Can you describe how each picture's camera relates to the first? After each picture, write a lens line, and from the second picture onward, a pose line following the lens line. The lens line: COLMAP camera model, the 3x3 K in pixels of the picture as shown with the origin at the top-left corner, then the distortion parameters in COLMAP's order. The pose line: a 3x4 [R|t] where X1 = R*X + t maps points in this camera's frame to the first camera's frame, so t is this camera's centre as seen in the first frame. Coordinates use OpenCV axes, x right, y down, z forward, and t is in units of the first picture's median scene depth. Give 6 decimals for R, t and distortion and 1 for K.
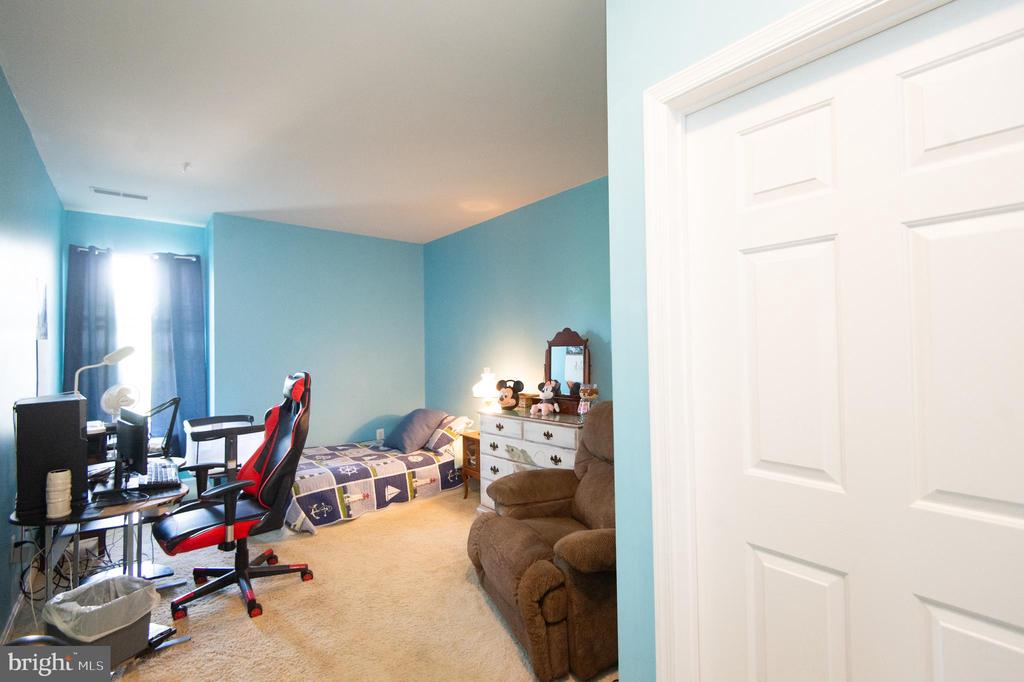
lens RADIAL K [[463.3, 0, 513.2], [0, 463.3, 337.0], [0, 0, 1]] dist [0.031383, -0.021046]
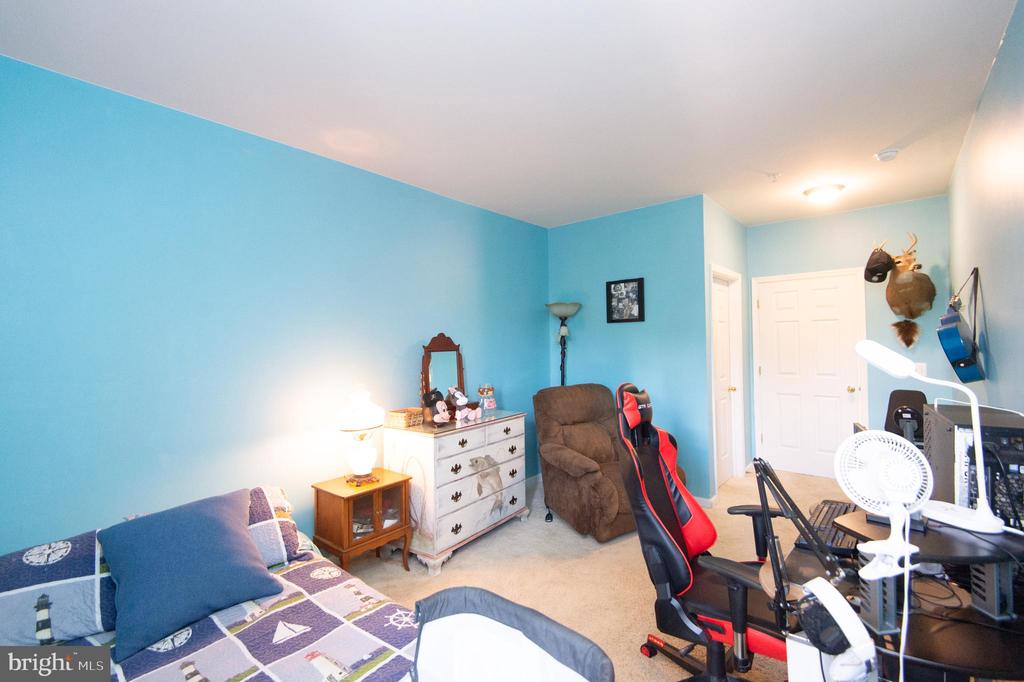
lens RADIAL K [[463.3, 0, 513.2], [0, 463.3, 337.0], [0, 0, 1]] dist [0.031383, -0.021046]
pose [[-0.201375, 0.034754, 0.978897, -0.910673], [0.000914, 0.999377, -0.035293, 0.024266], [-0.979514, -0.006212, -0.201281, 1.078319]]
